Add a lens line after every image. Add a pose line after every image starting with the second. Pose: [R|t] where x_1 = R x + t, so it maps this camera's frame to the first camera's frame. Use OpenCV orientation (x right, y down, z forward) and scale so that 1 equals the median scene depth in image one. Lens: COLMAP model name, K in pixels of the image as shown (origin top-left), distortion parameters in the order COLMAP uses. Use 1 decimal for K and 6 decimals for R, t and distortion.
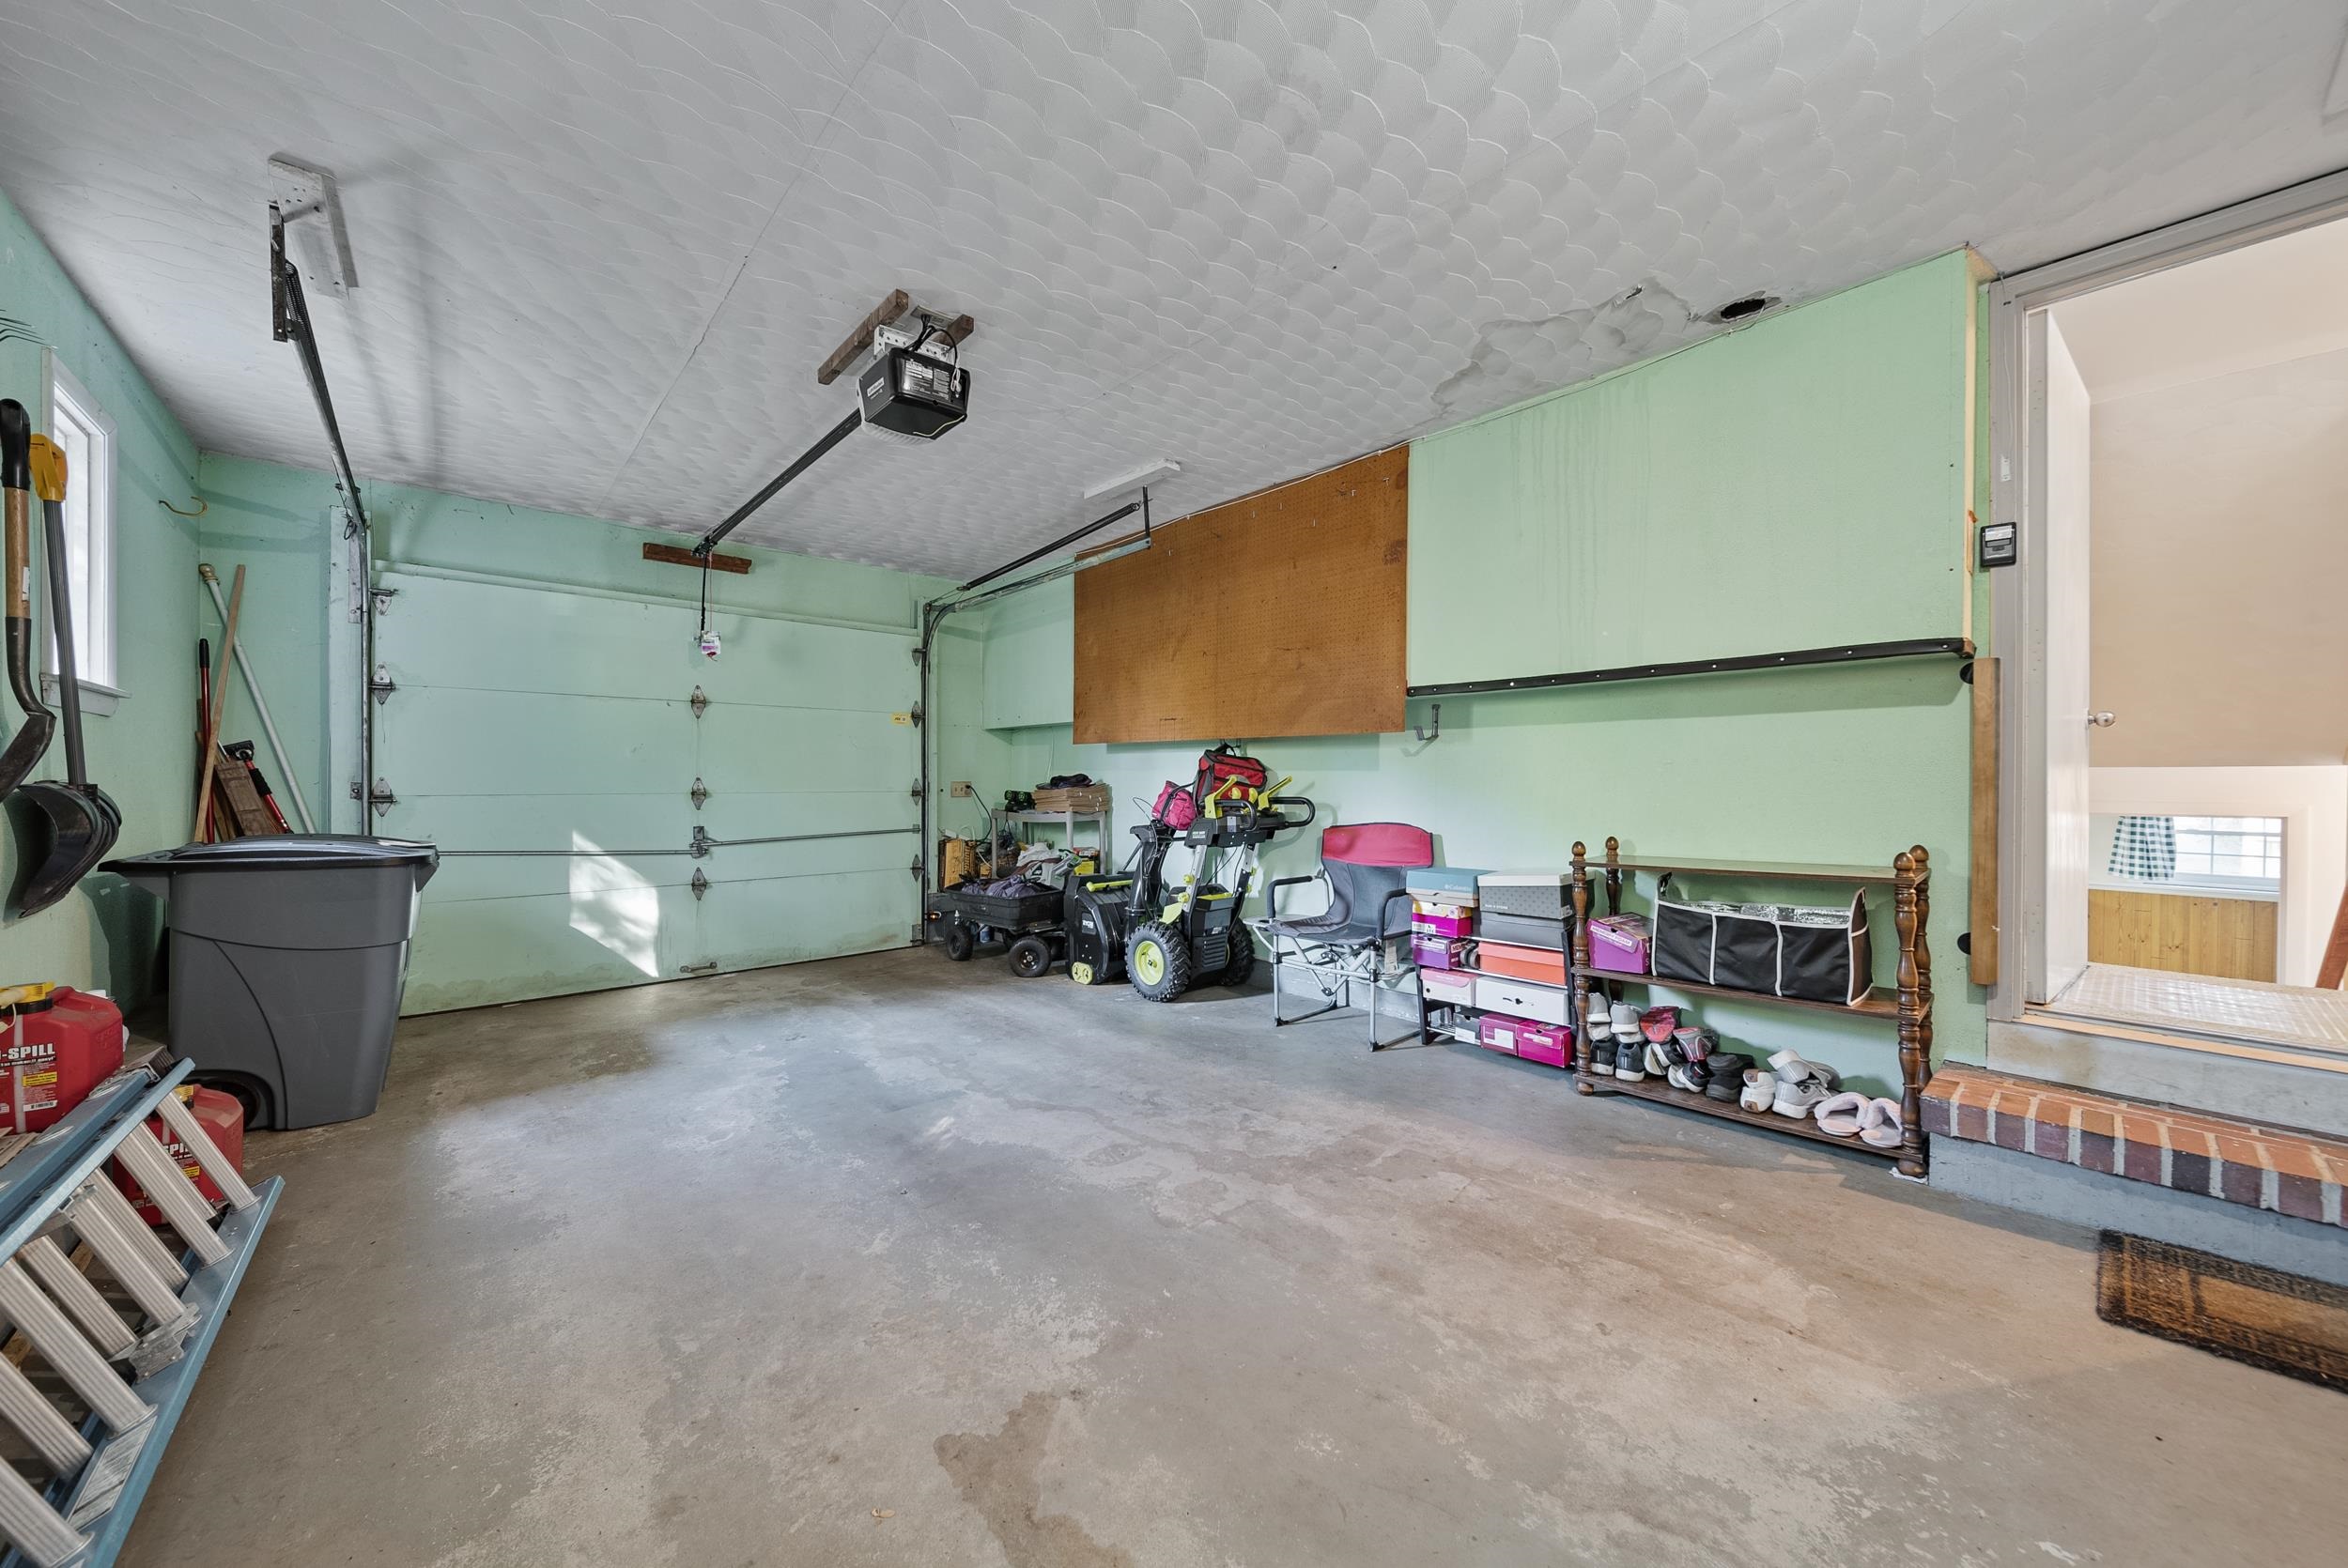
lens RADIAL K [[830.8, 0, 1168.8], [0, 830.8, 787.2], [0, 0, 1]] dist [-0.002288, -0.000036]
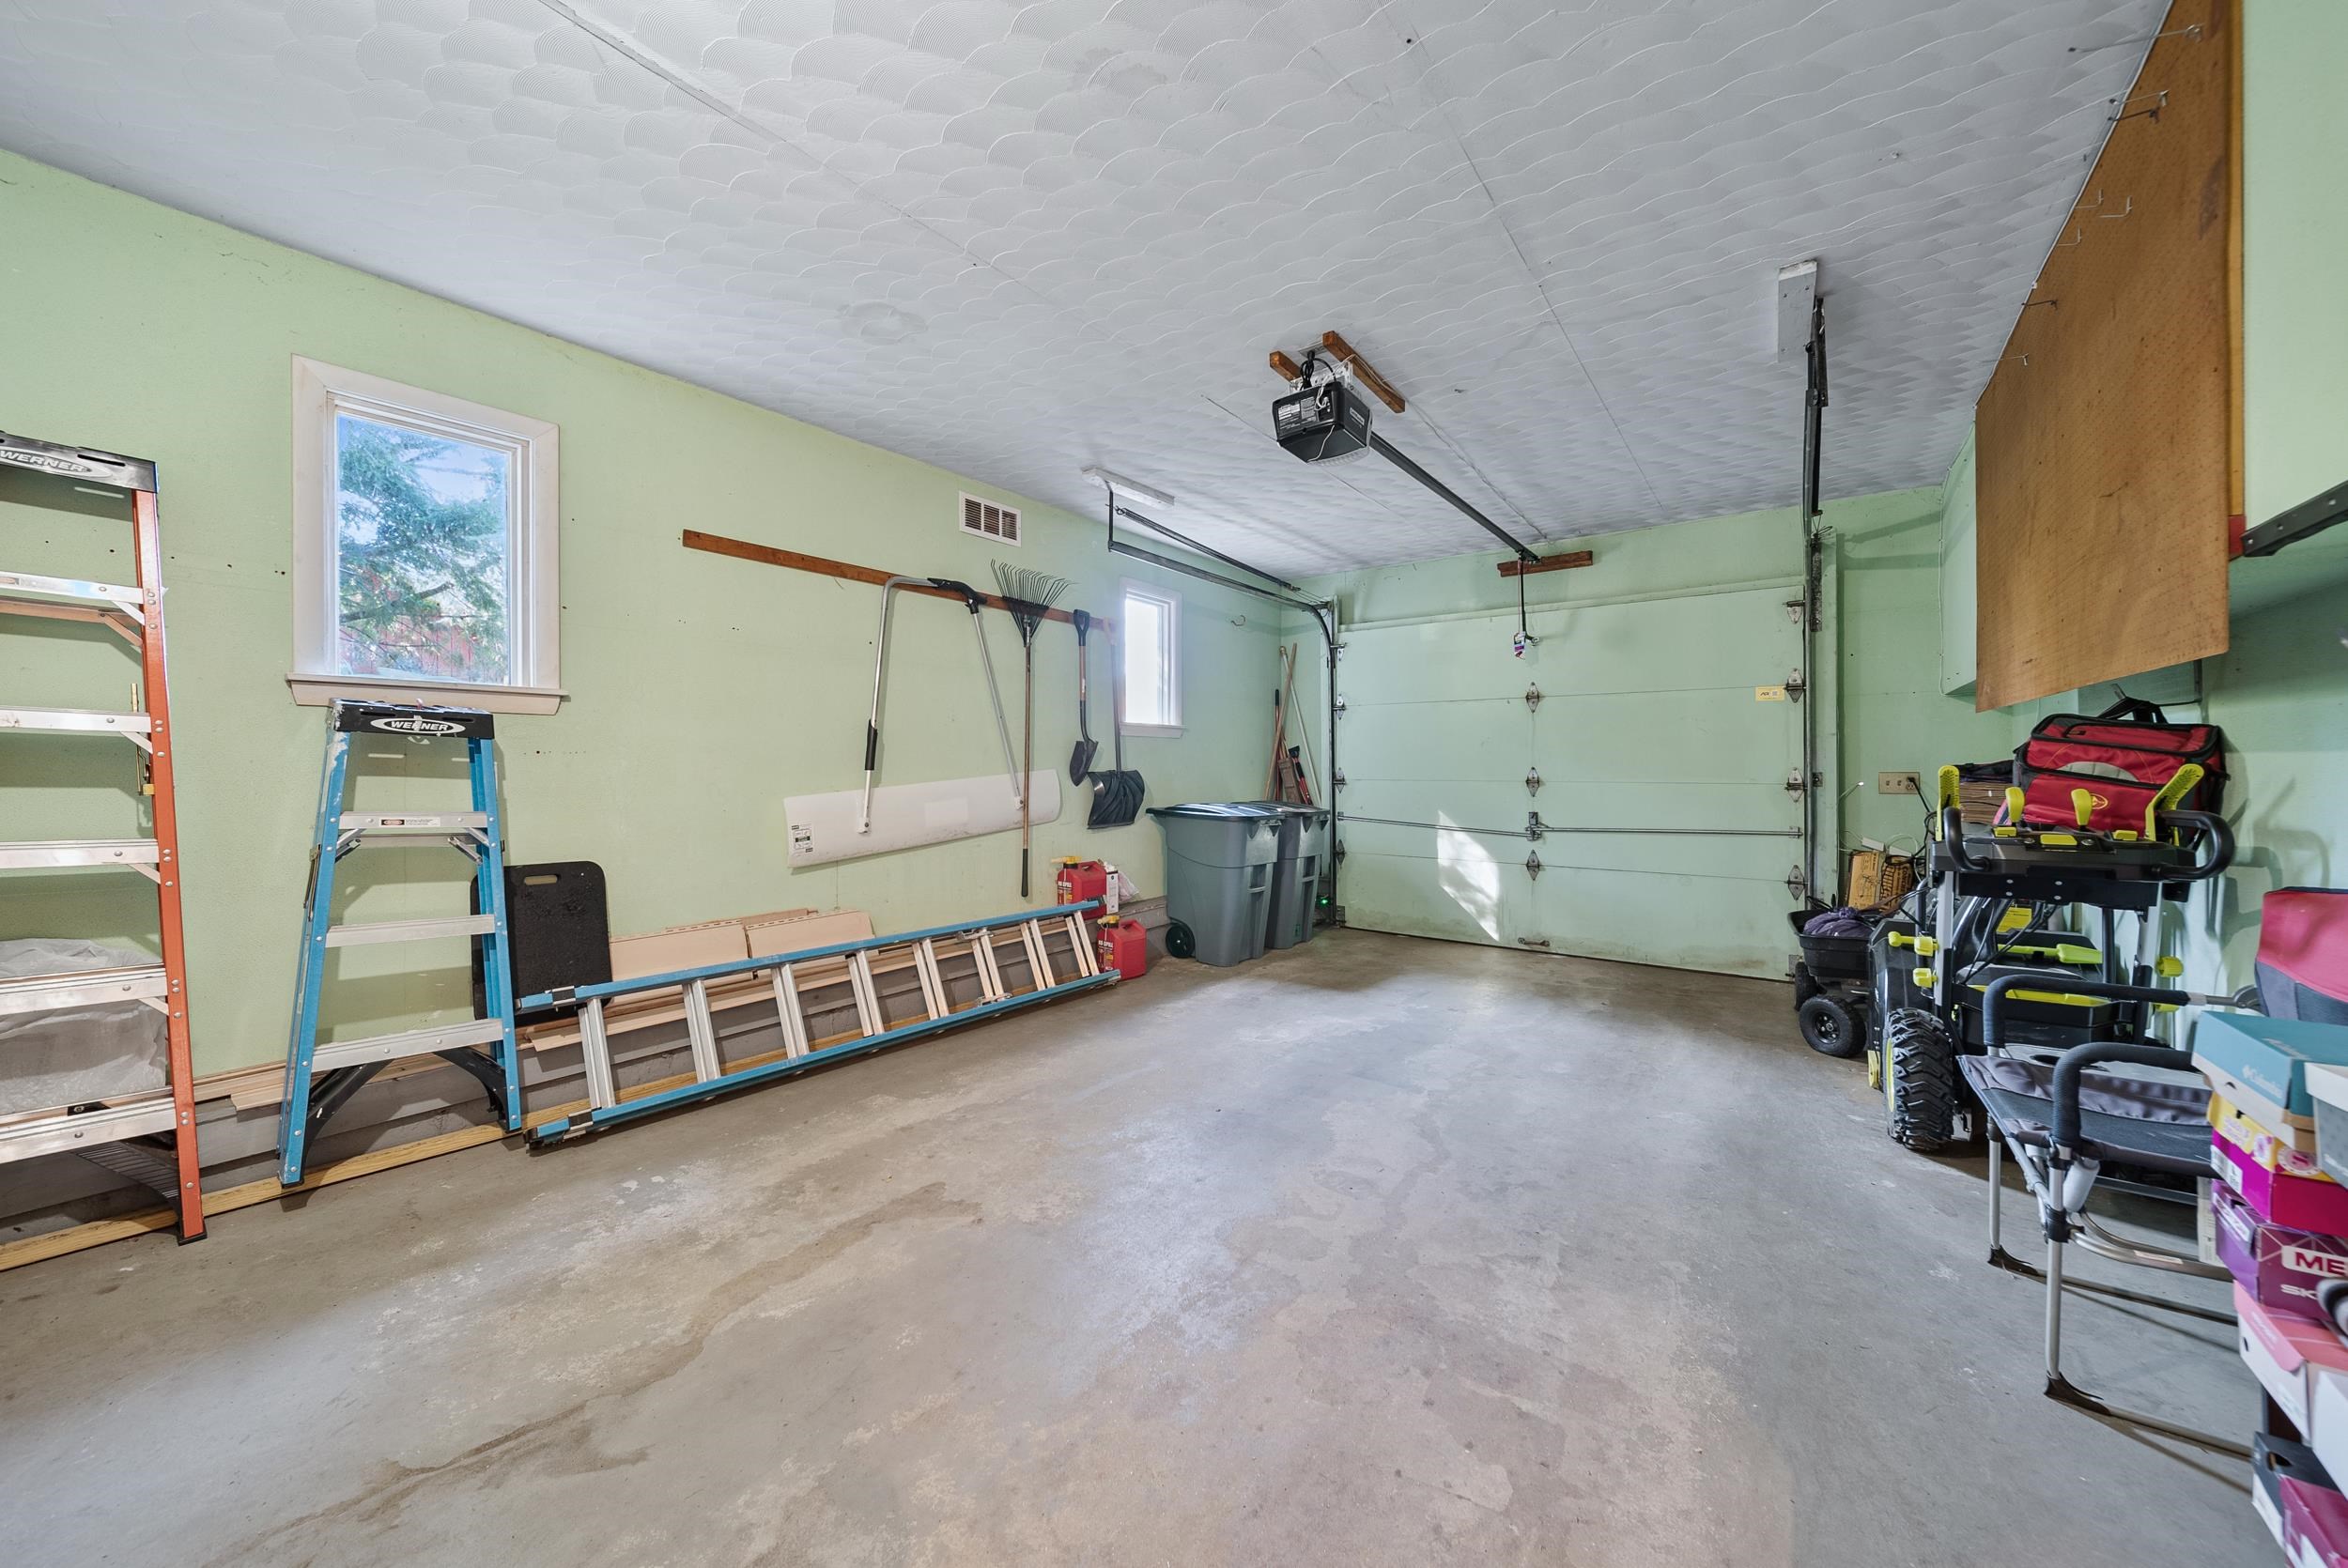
lens RADIAL K [[830.8, 0, 1168.9], [0, 830.8, 767.1], [0, 0, 1]] dist [-0.002288, -0.000036]
pose [[0.203760, -0.000185, -0.979021, 0.625206], [-0.008546, 0.999962, -0.001968, -0.008217], [0.978984, 0.008768, 0.203751, 0.494303]]
